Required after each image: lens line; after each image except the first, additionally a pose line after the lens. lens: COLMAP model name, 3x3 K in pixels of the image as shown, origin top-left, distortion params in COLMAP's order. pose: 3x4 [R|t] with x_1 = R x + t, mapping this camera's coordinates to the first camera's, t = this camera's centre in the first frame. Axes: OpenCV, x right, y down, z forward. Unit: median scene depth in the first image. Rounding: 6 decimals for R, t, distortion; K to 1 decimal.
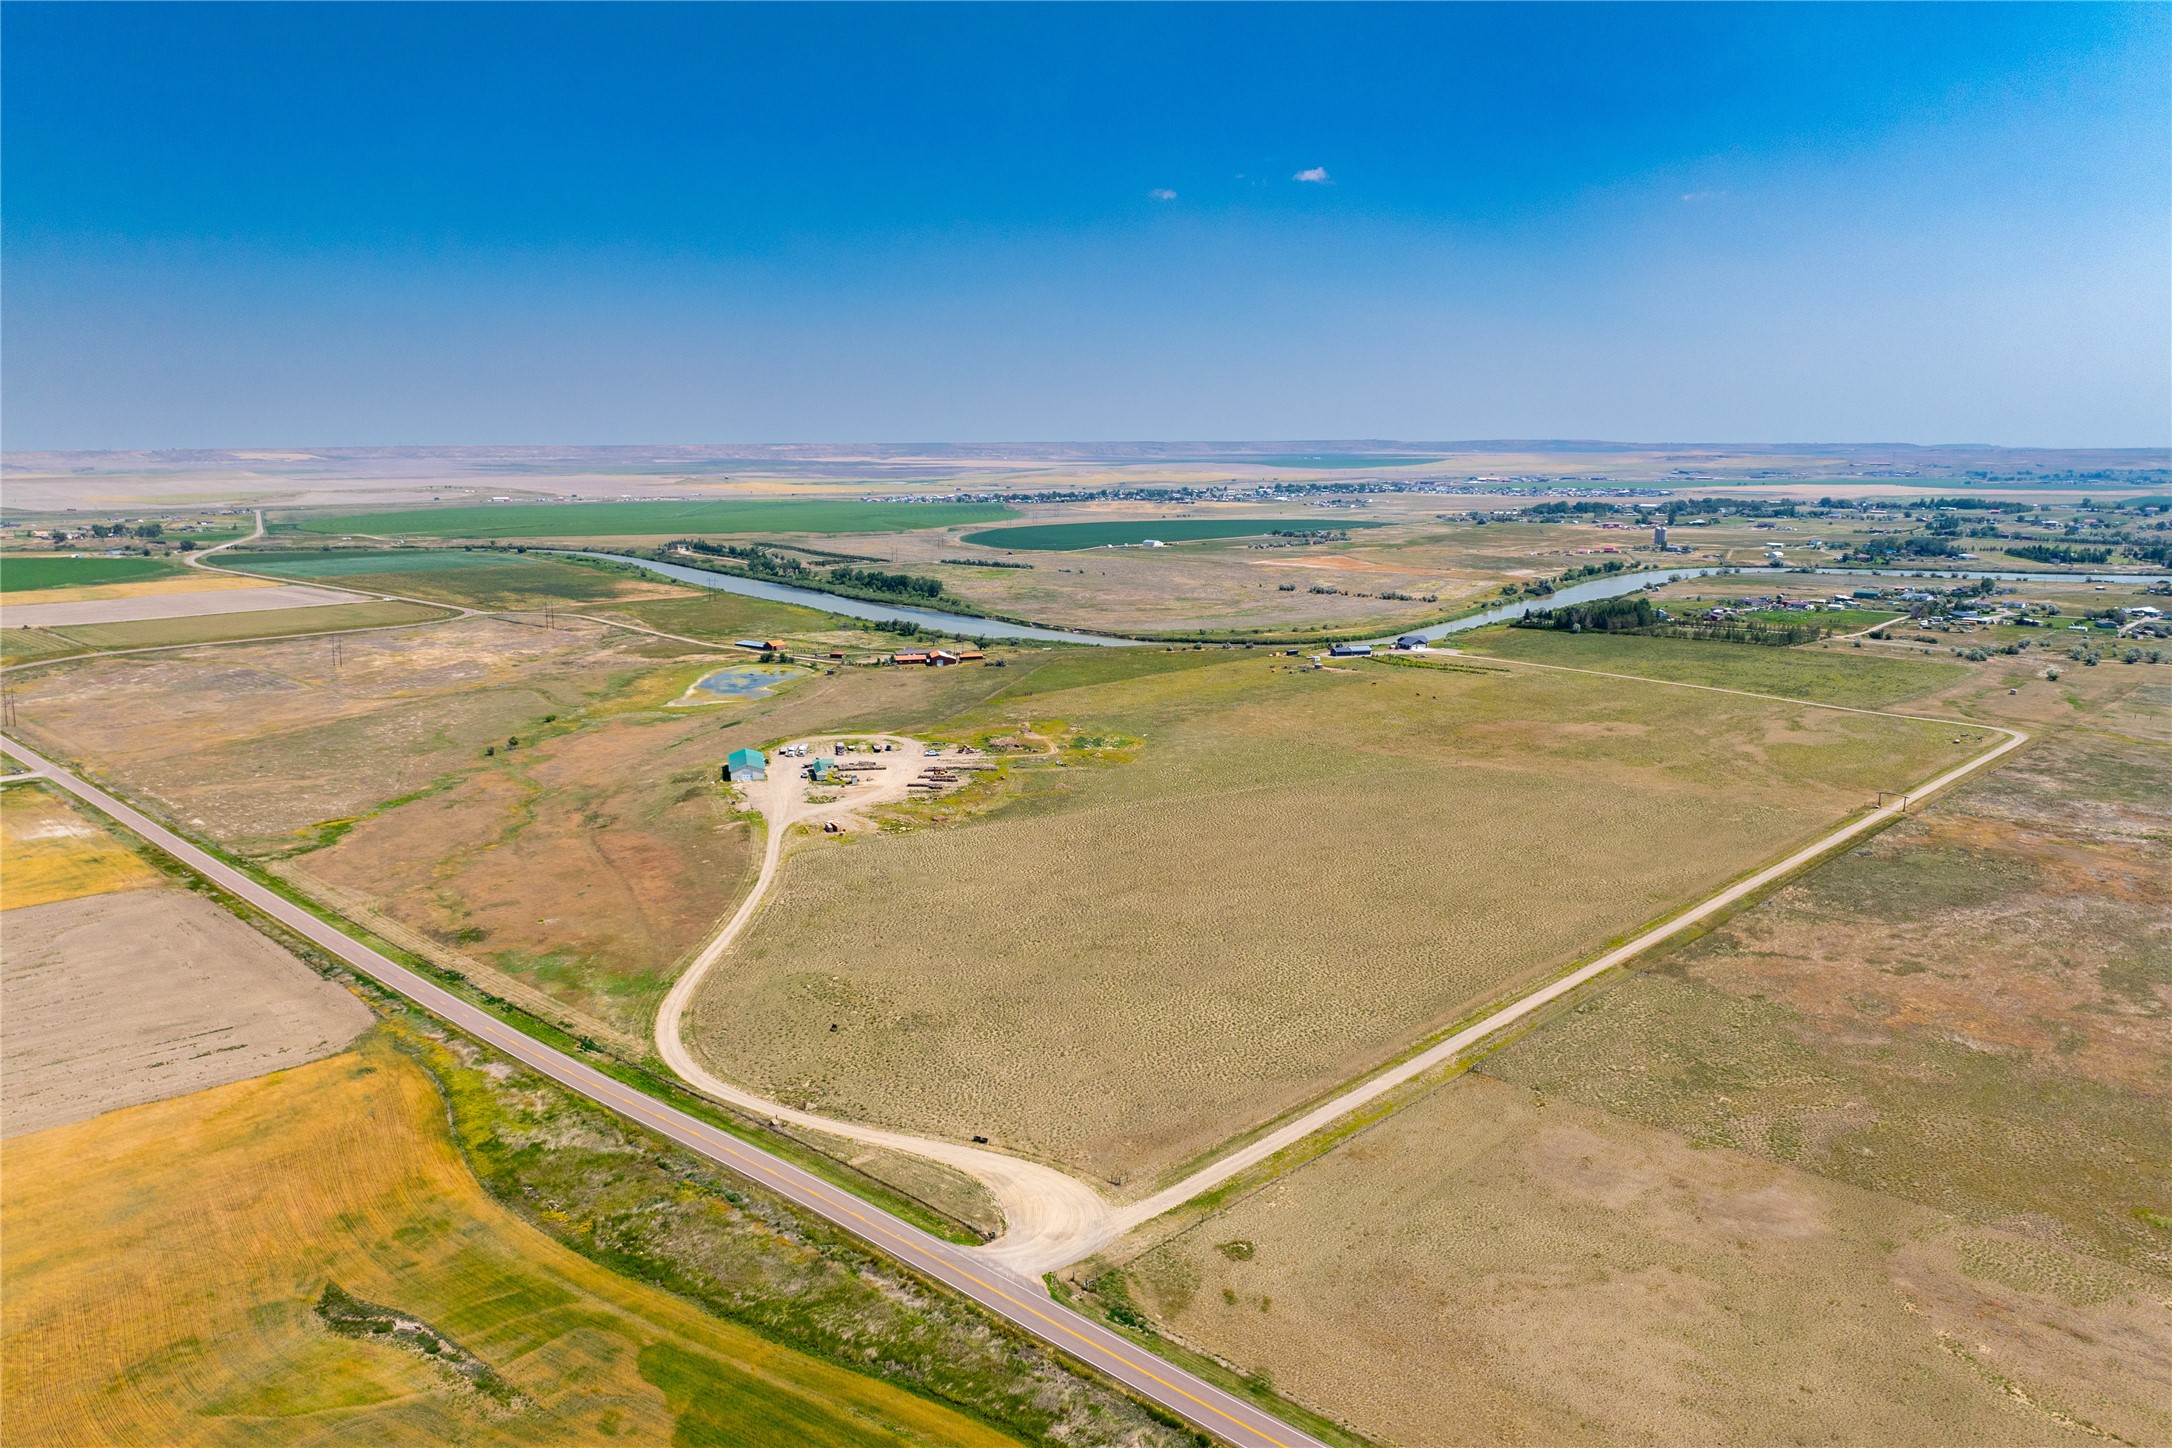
lens RADIAL K [[1520.6, 0, 1097.9], [0, 1520.6, 719.5], [0, 0, 1]] dist [-0.037552, -0.000945]
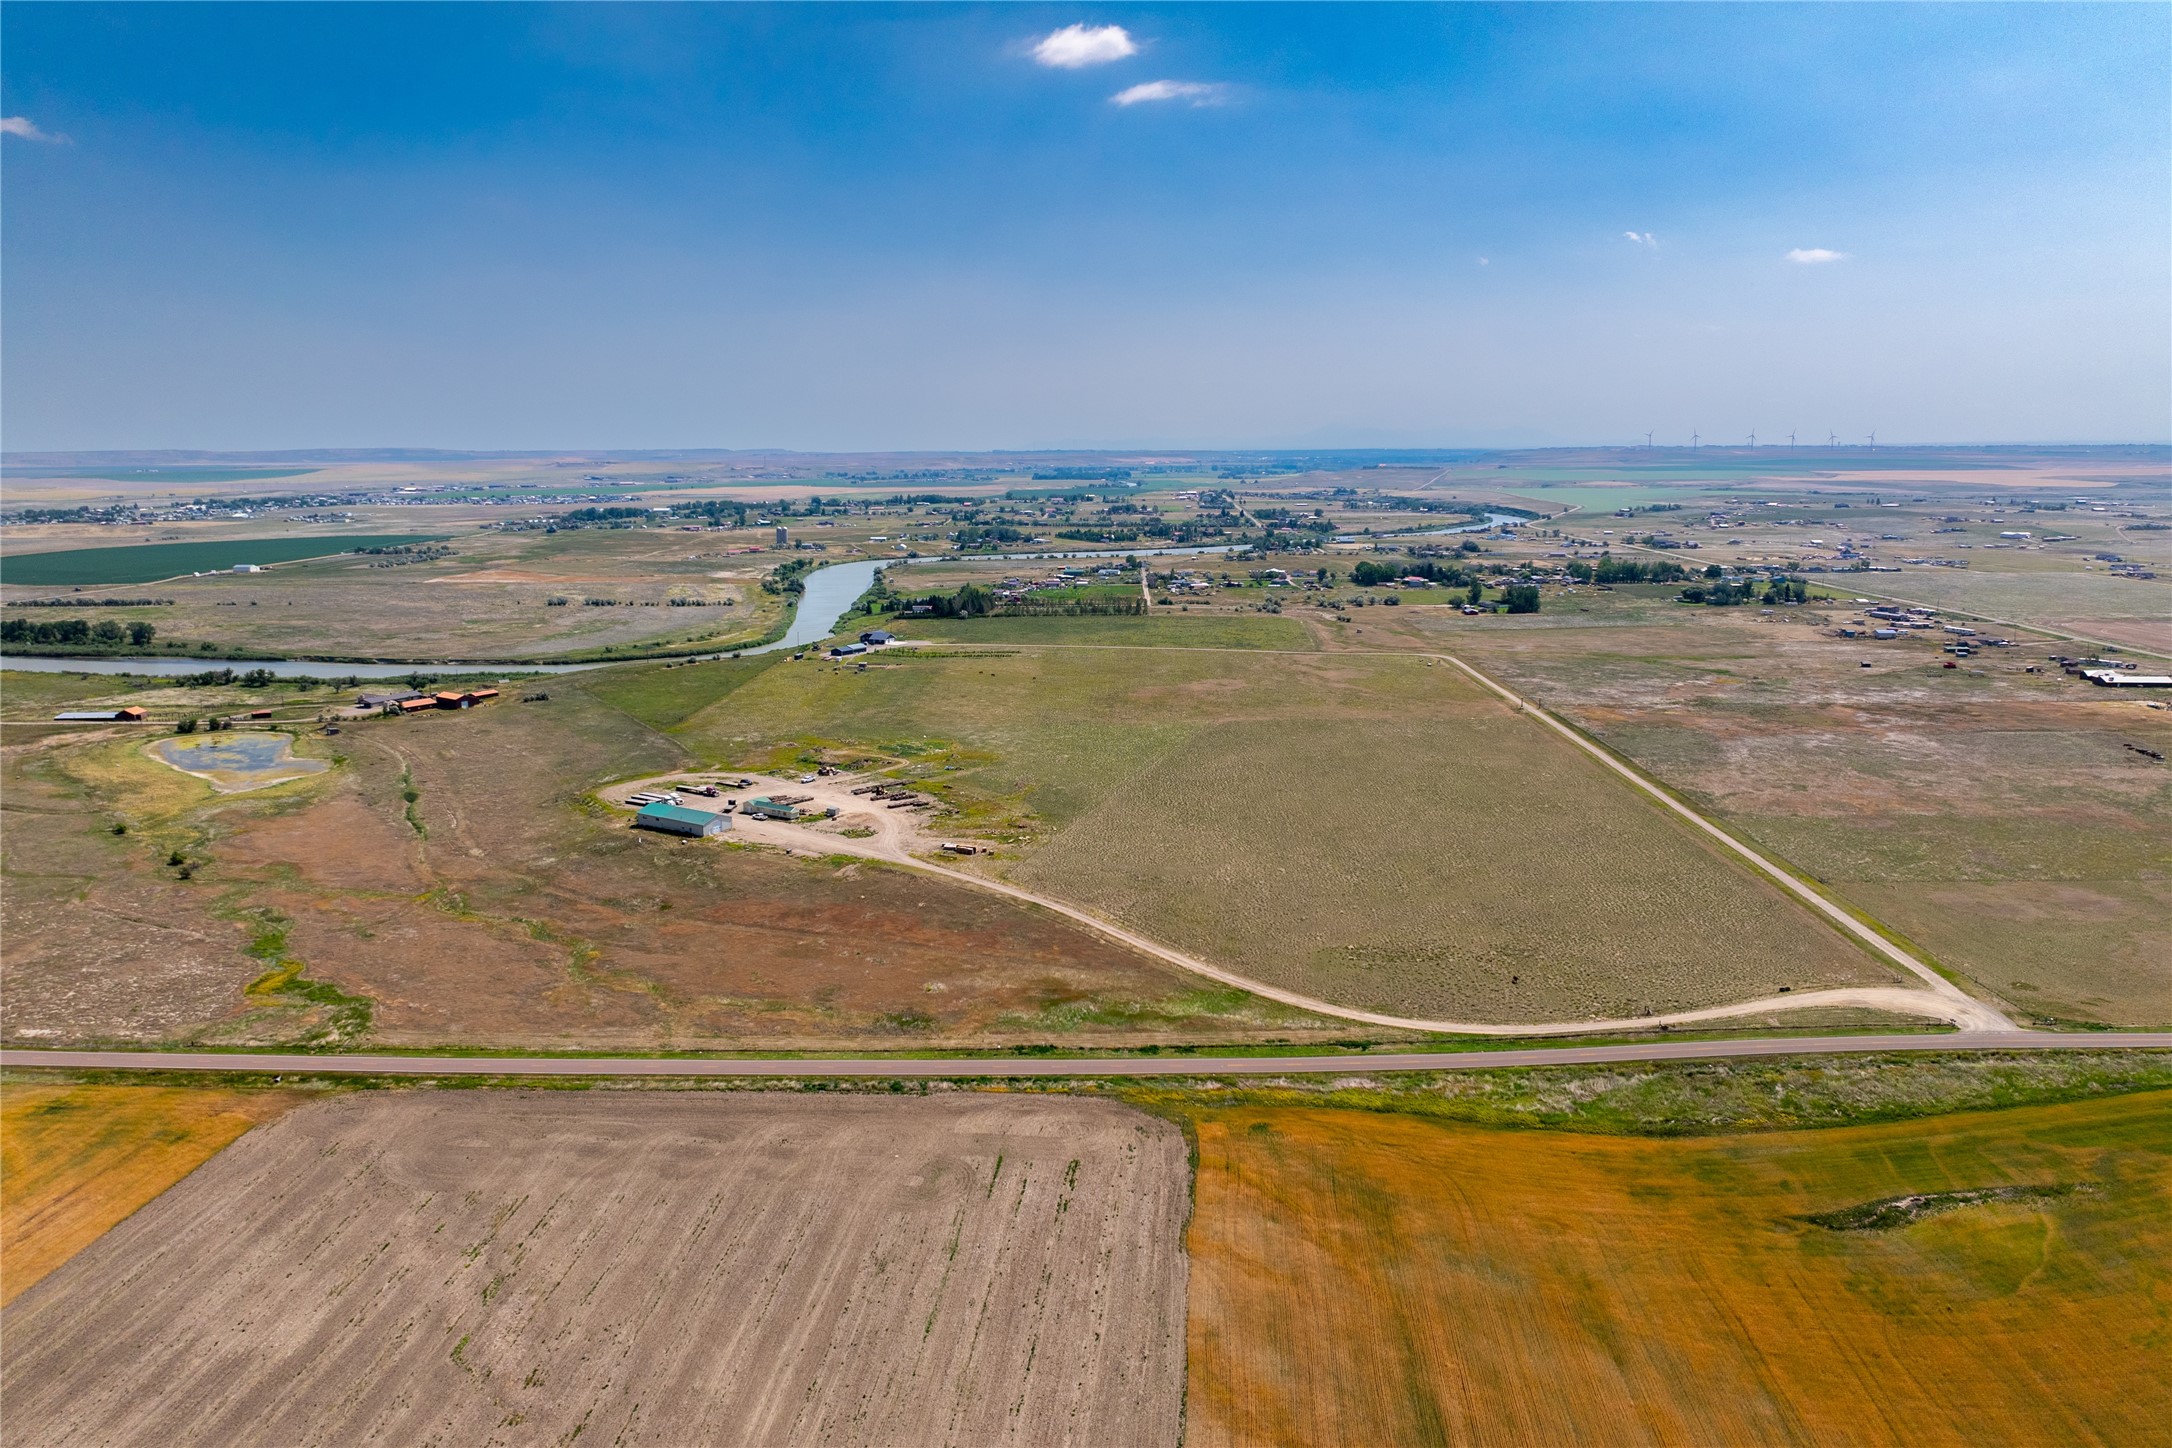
lens RADIAL K [[1520.6, 0, 1093.1], [0, 1520.6, 710.5], [0, 0, 1]] dist [-0.037552, -0.000945]
pose [[0.736637, -0.113808, 0.666644, -1.060350], [0.120964, 0.992015, 0.035689, -0.055862], [-0.665383, 0.054350, 0.744521, 0.348134]]
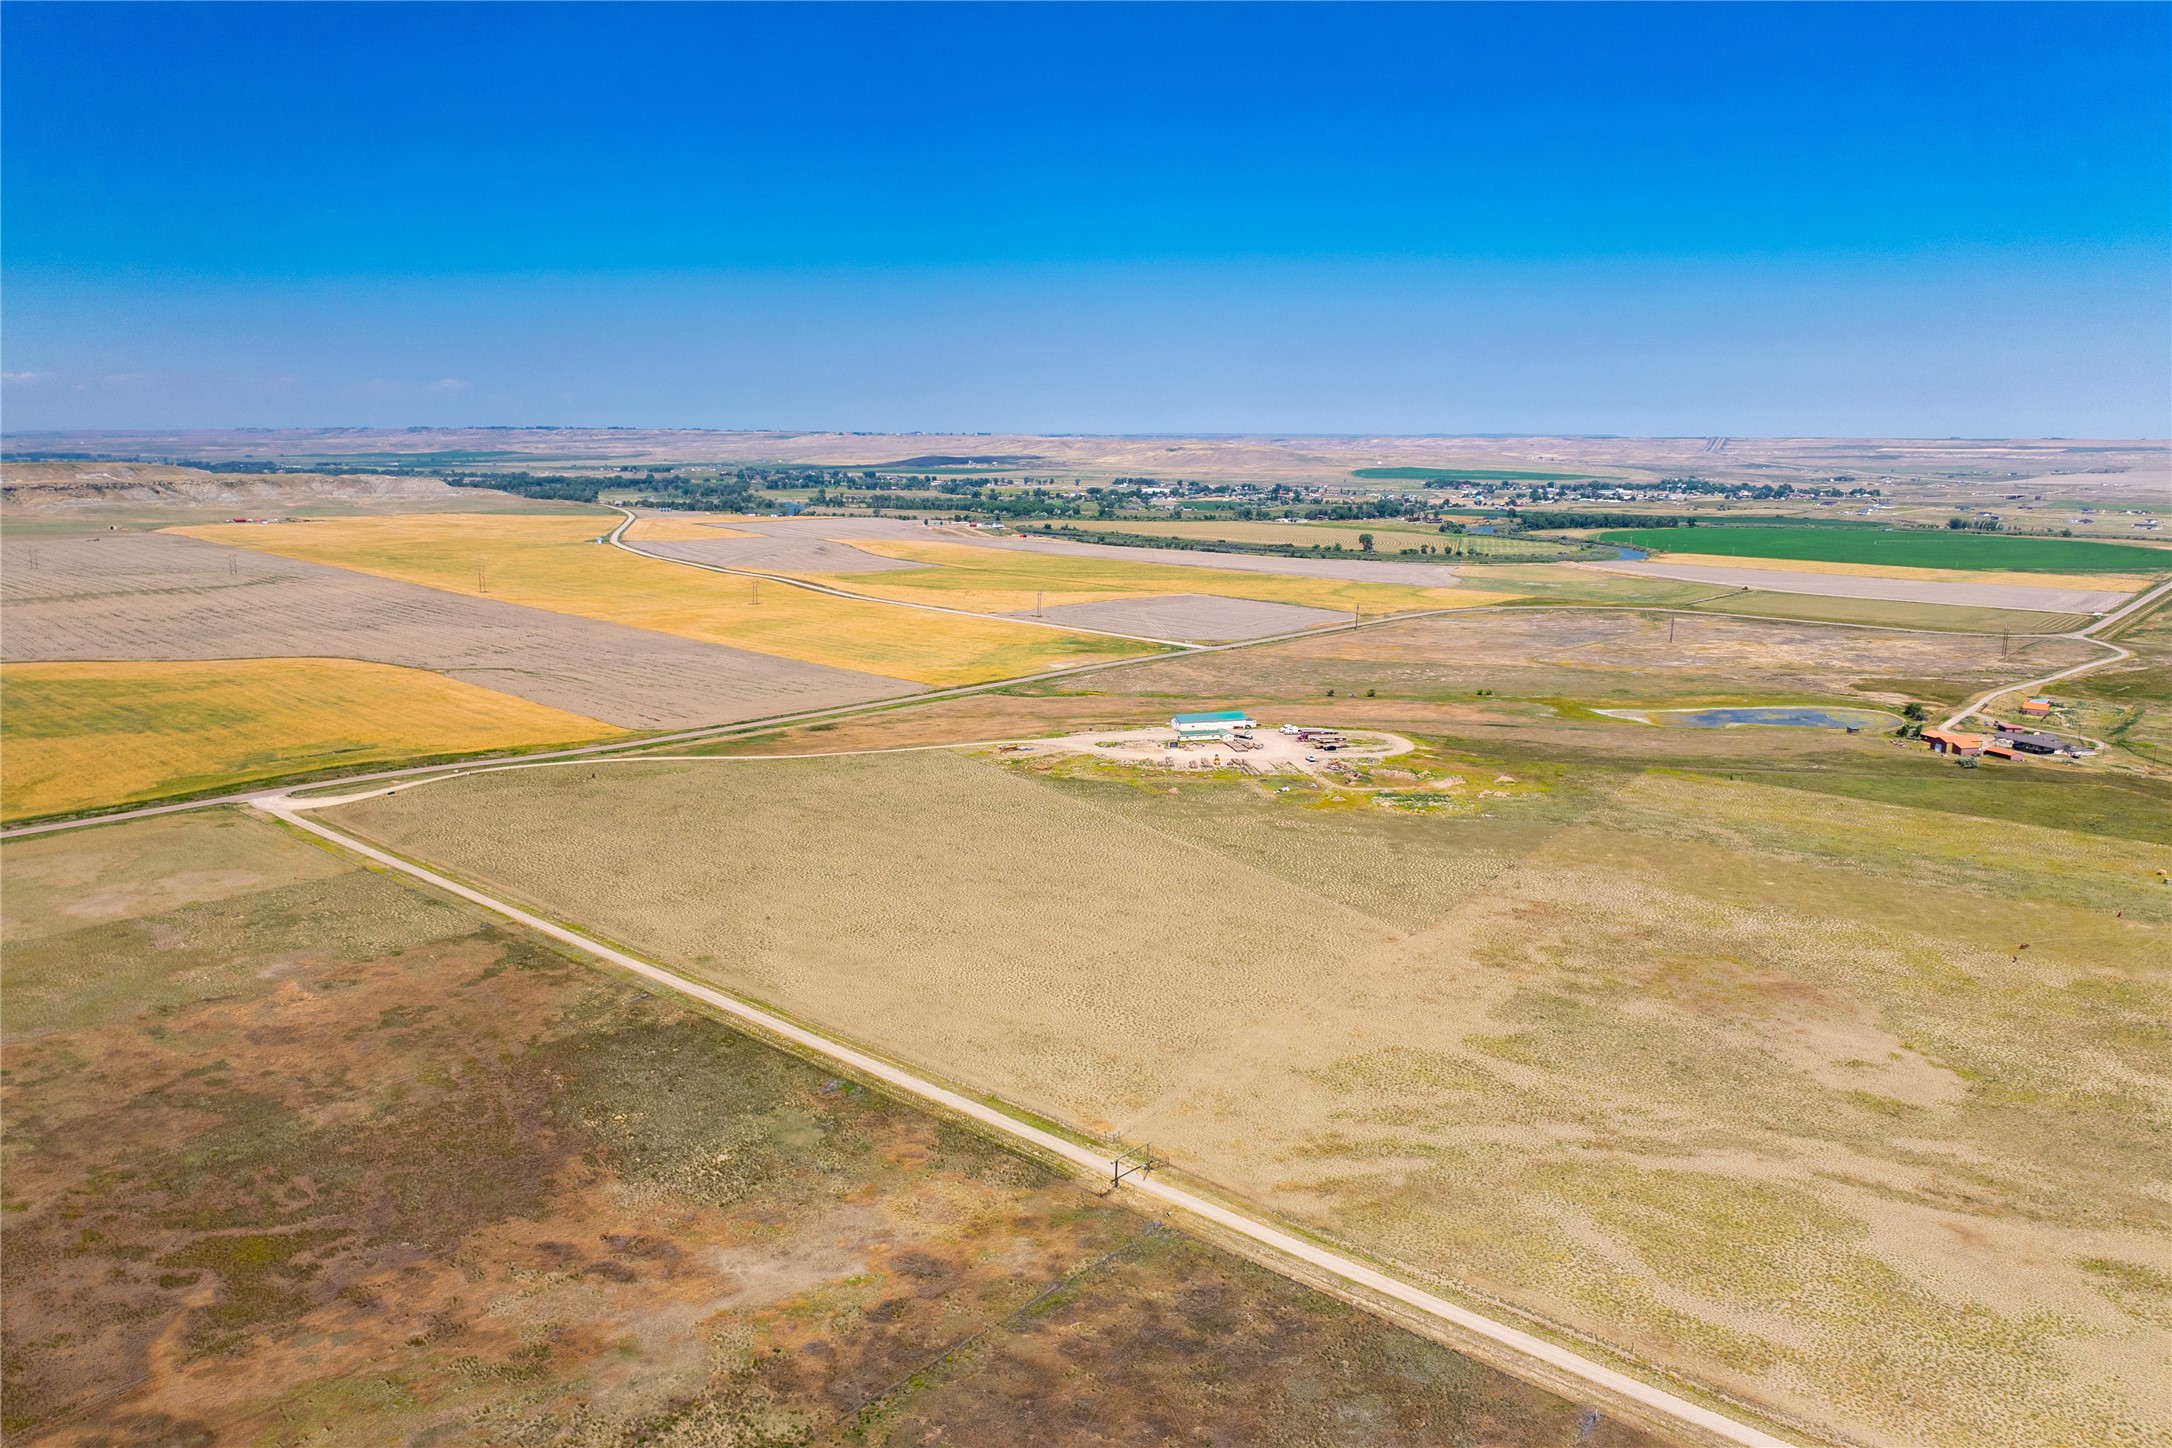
lens RADIAL K [[1520.6, 0, 1090.1], [0, 1520.6, 713.7], [0, 0, 1]] dist [-0.037552, -0.000945]
pose [[0.040461, 0.186124, -0.981693, 1.527891], [-0.181302, 0.967555, 0.175971, -0.276794], [0.982595, 0.170863, 0.072893, 1.402257]]
